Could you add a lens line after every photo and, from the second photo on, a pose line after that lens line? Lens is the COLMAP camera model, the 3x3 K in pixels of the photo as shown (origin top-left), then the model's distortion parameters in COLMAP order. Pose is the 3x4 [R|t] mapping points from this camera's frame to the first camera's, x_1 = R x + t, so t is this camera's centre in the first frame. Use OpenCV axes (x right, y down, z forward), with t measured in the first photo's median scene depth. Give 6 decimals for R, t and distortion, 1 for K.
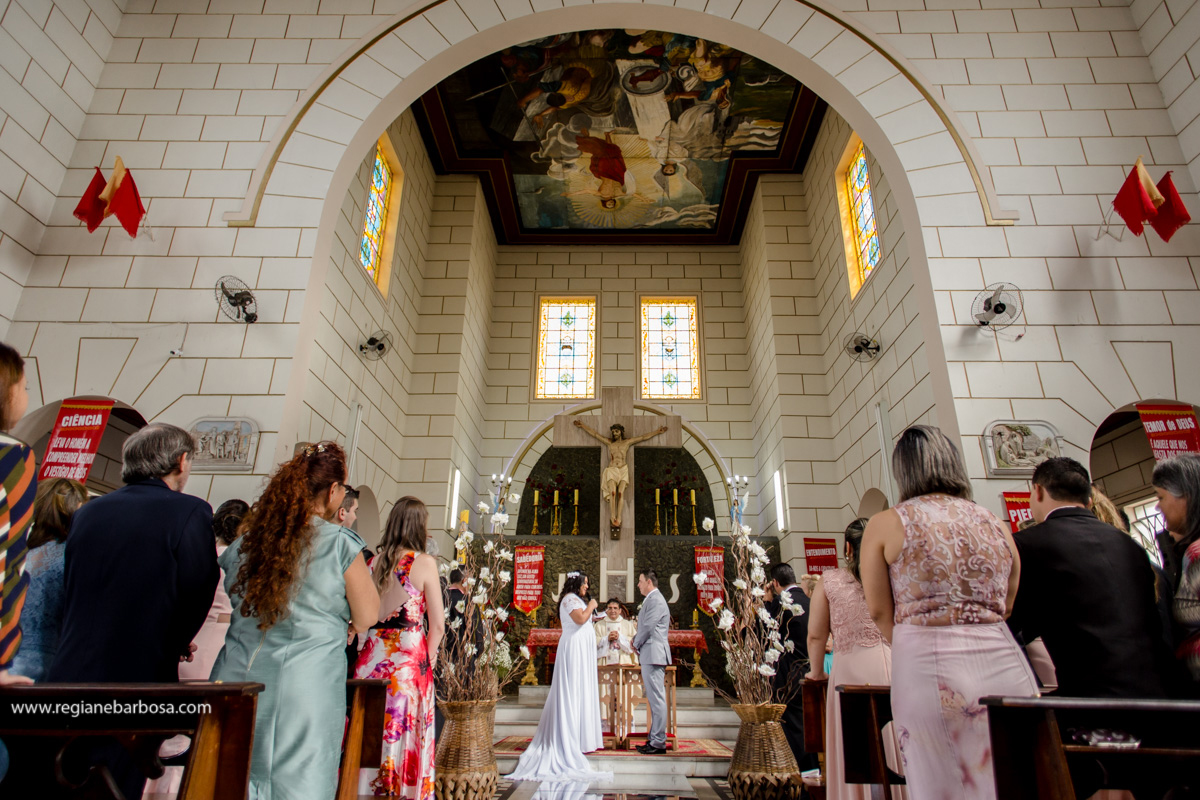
lens RADIAL K [[708.6, 0, 606.5], [0, 708.6, 386.6], [0, 0, 1]] dist [0.030896, 0.000301]
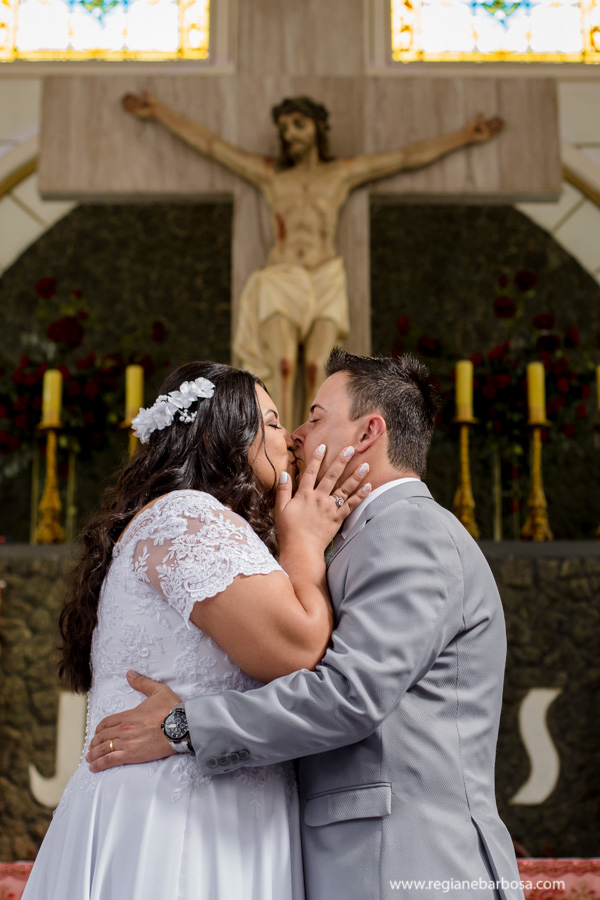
lens RADIAL K [[1990.7, 0, 343.2], [0, 1990.7, 448.2], [0, 0, 1]] dist [0.024305, 0.055891]
pose [[0.999122, -0.004570, 0.041653, 0.000947], [0.001993, 0.998092, 0.061718, 0.132815], [-0.041855, -0.061581, 0.997224, 0.312727]]
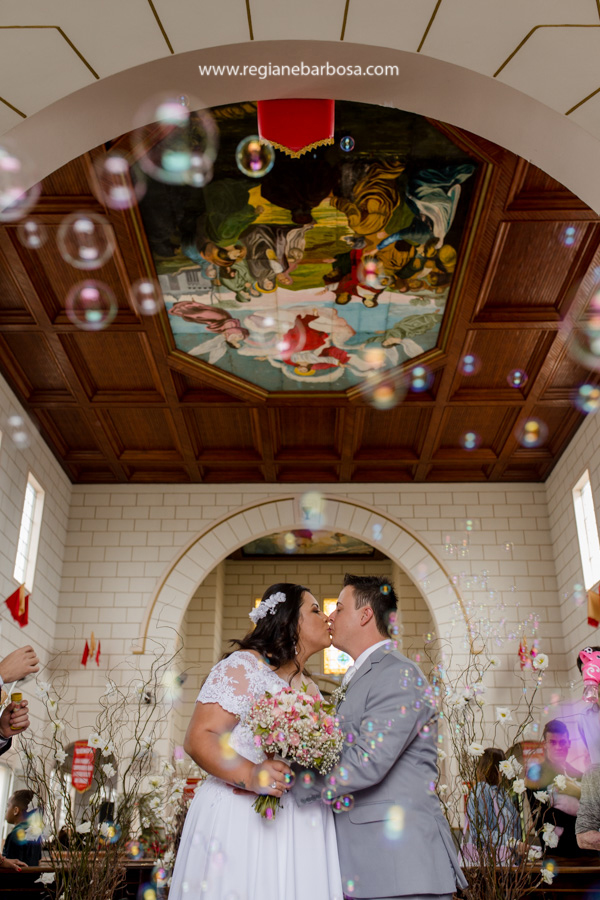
lens RADIAL K [[912.6, 0, 304.1], [0, 912.6, 438.1], [0, 0, 1]] dist [0.009438, 0.005796]
pose [[0.999951, 0.000035, 0.009854, -0.013337], [0.000417, 0.998947, -0.045886, -0.477494], [-0.009845, 0.045888, 0.998898, -1.174778]]
